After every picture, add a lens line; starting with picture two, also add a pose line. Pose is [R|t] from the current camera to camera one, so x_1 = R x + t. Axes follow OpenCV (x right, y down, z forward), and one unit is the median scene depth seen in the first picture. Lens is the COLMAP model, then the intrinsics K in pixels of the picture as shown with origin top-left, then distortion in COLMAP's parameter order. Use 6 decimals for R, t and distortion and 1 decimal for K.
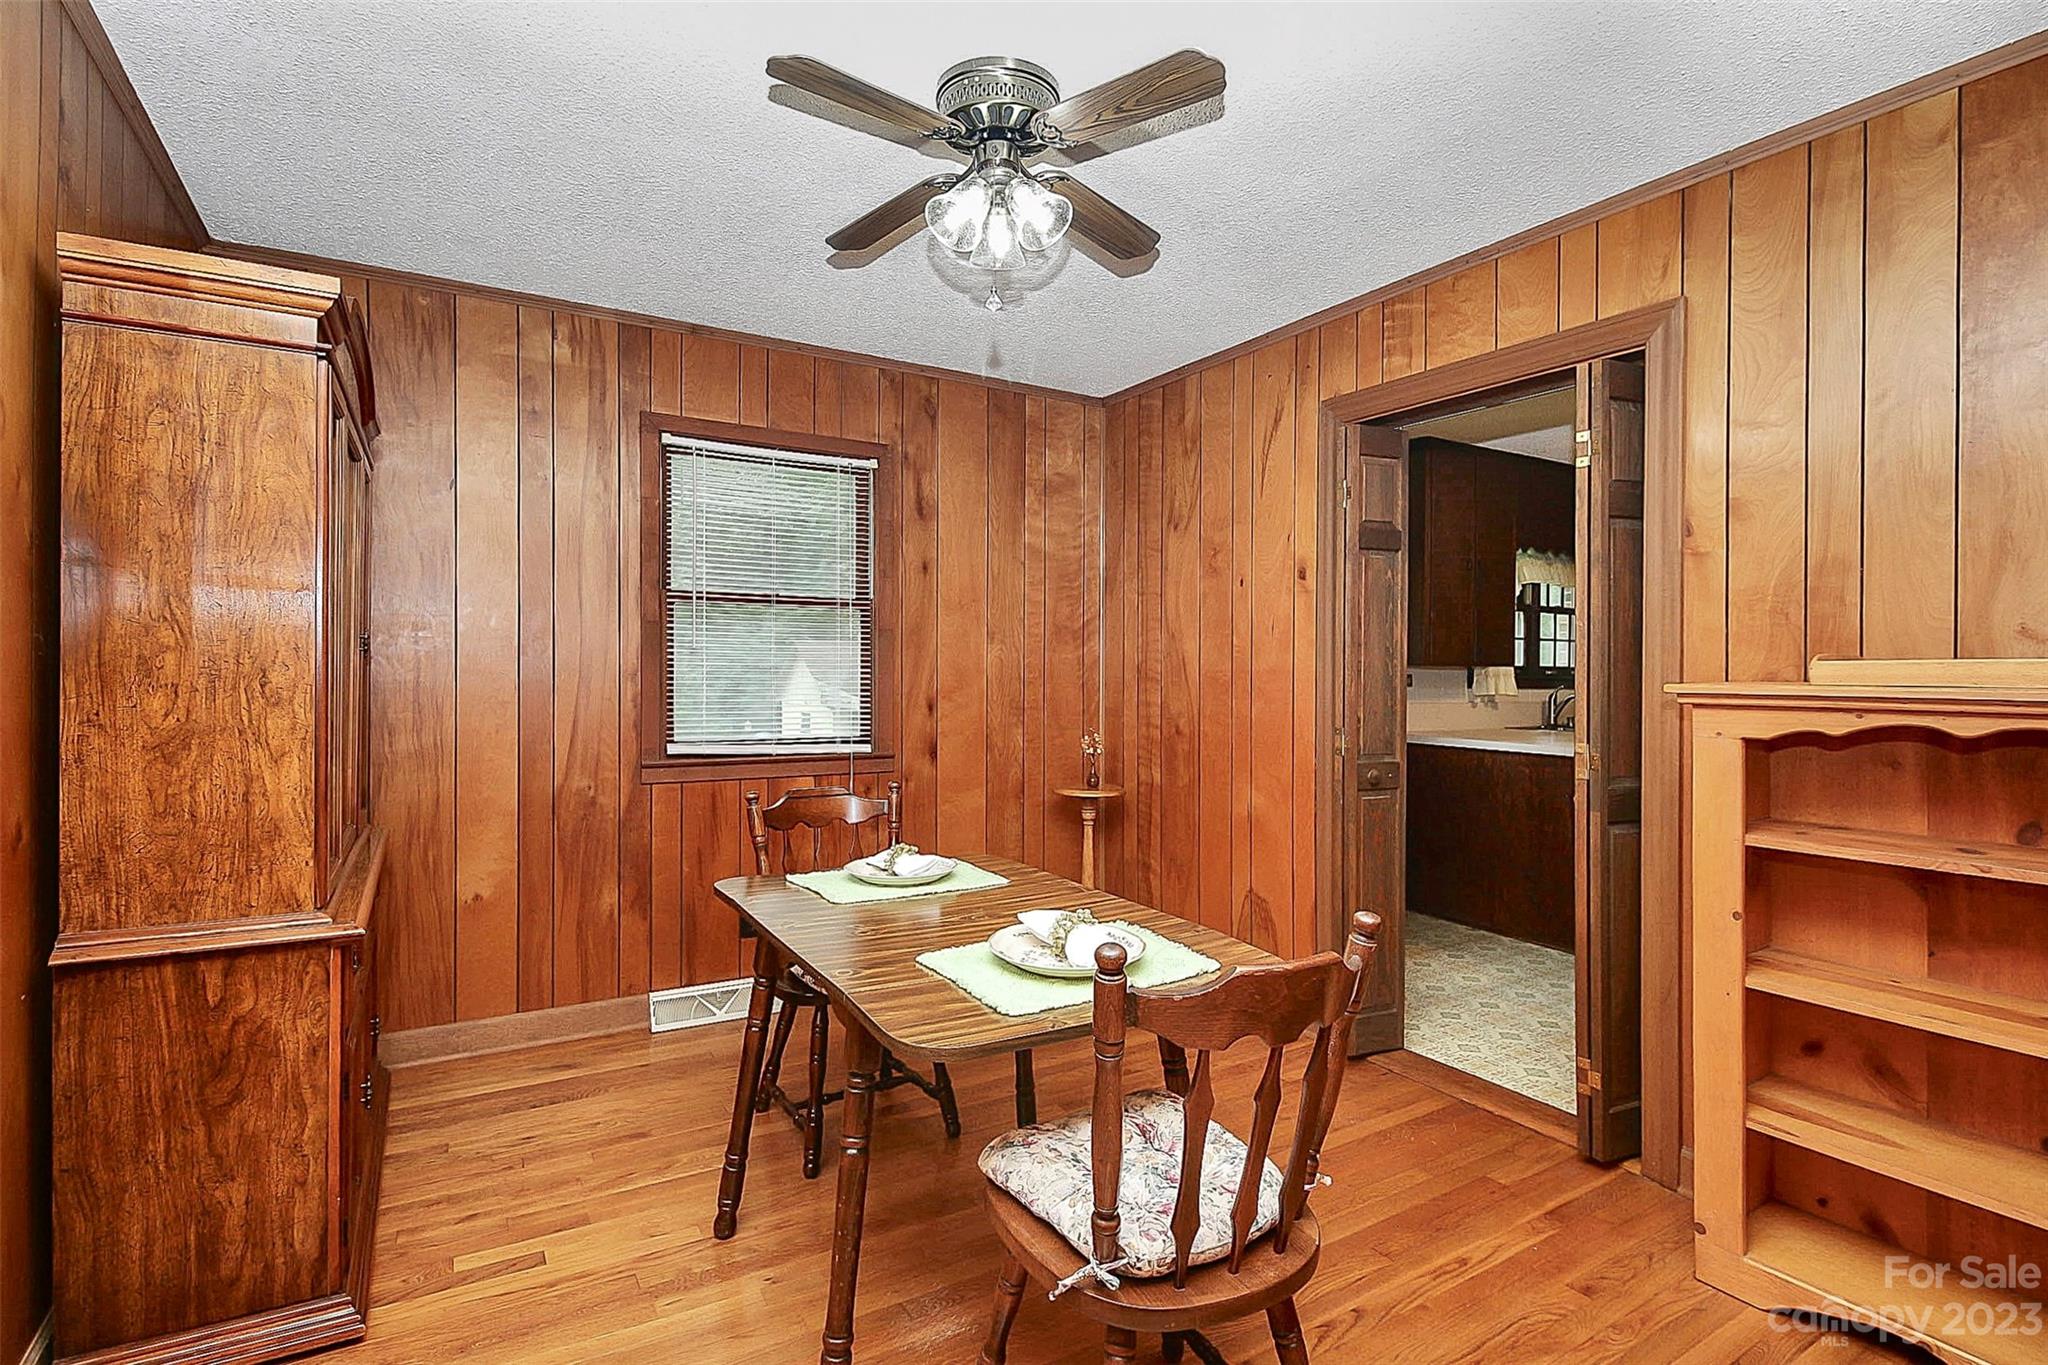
lens RADIAL K [[969.3, 0, 1014.3], [0, 969.3, 678.2], [0, 0, 1]] dist [0.022572, -0.019015]
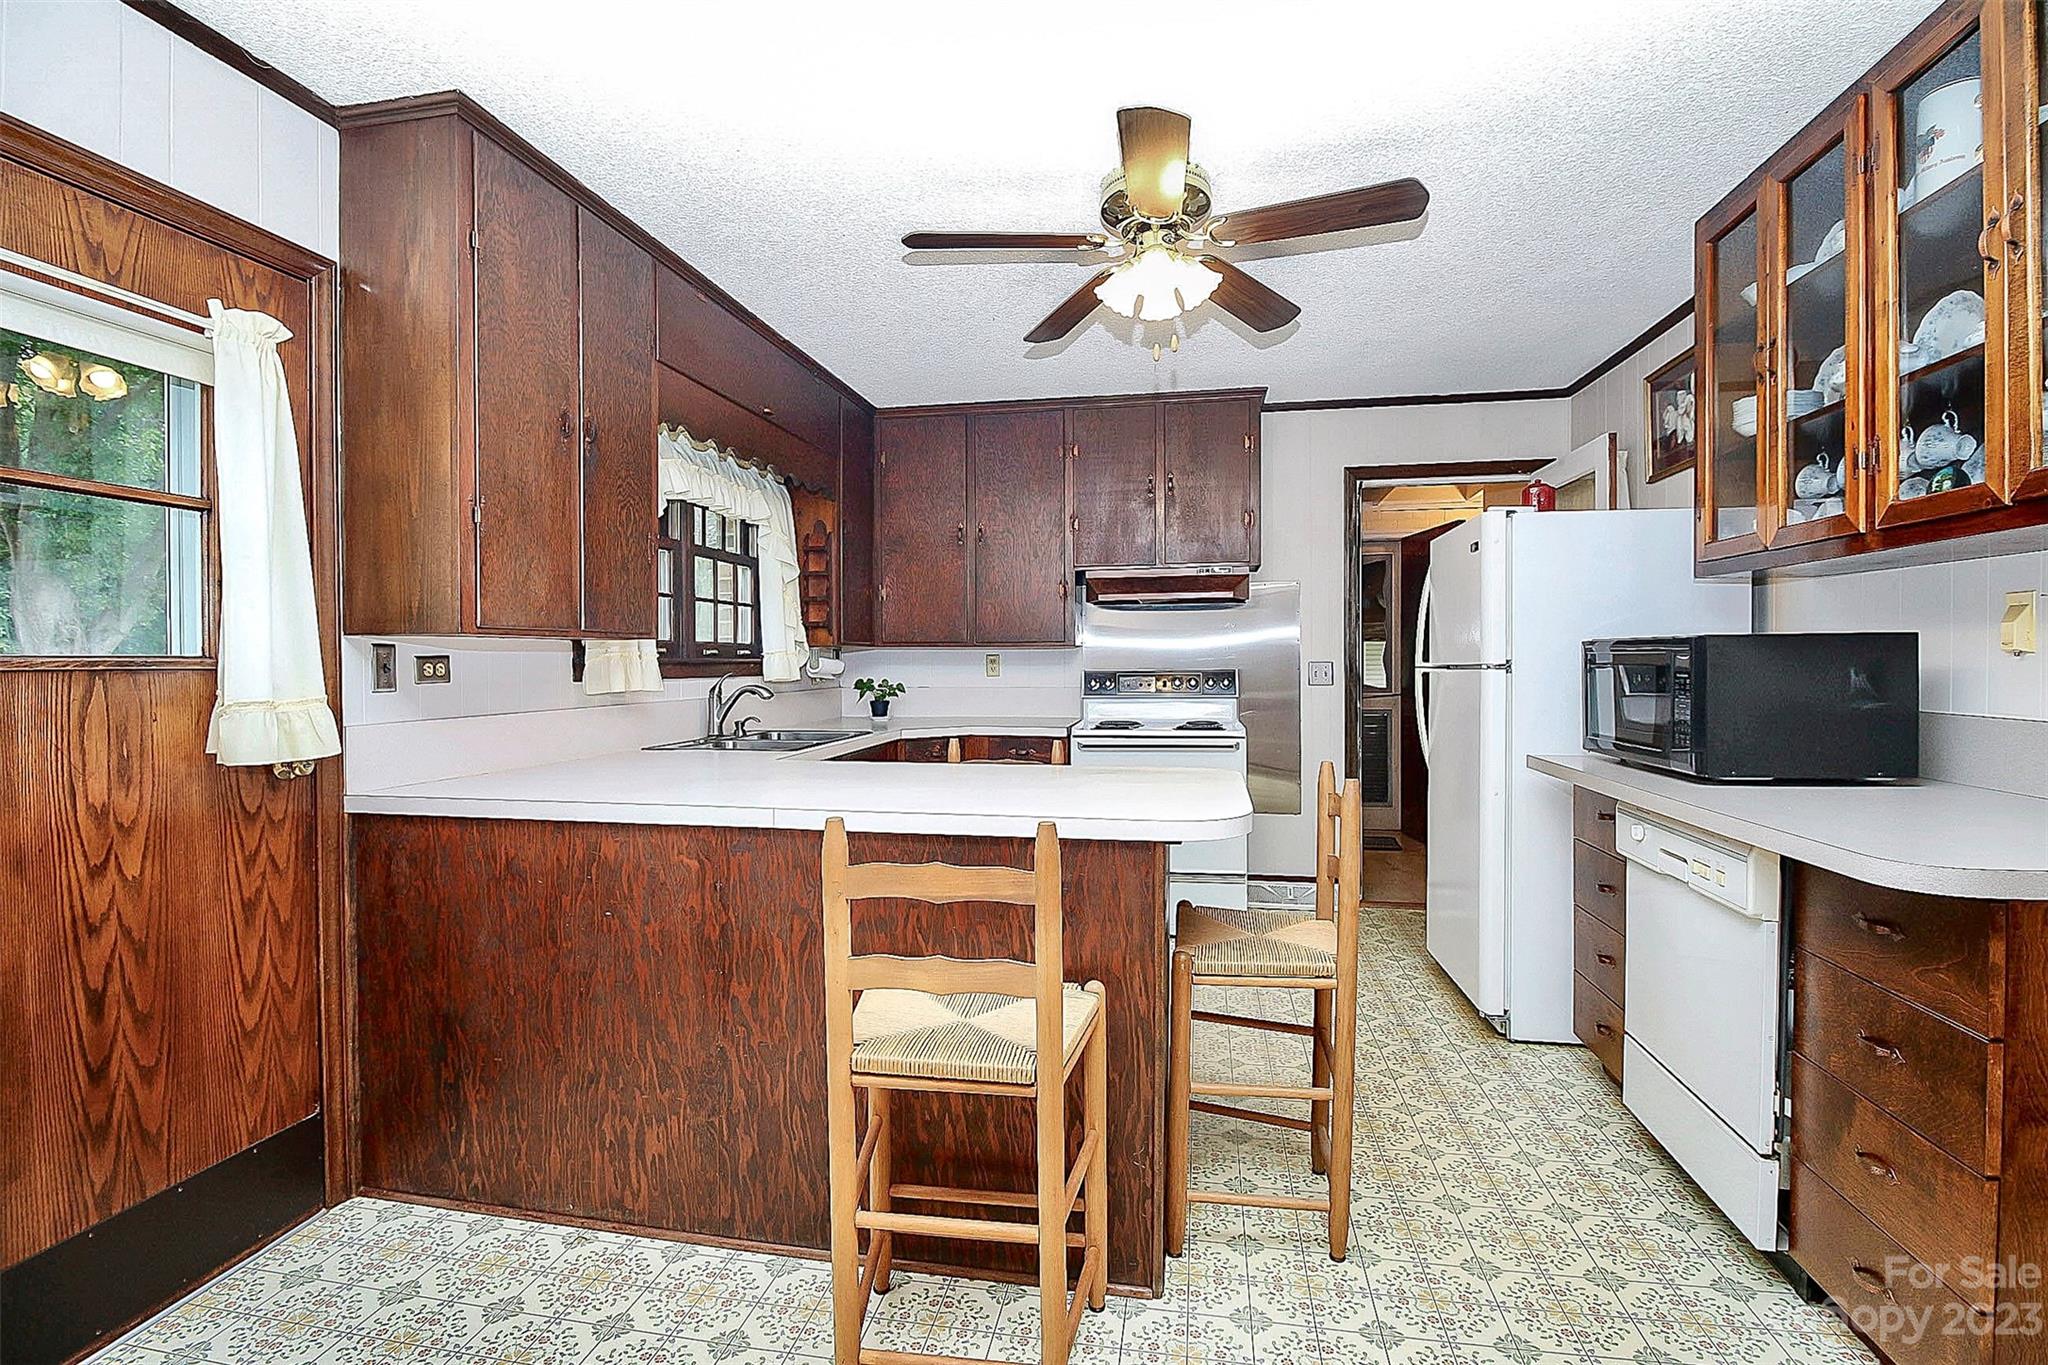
lens RADIAL K [[969.3, 0, 1014.3], [0, 969.3, 678.2], [0, 0, 1]] dist [0.022572, -0.019015]
pose [[0.672962, -0.022094, 0.739347, 0.220796], [0.011494, 0.999745, 0.019413, 0.001348], [-0.739588, -0.004567, 0.673045, 0.438216]]
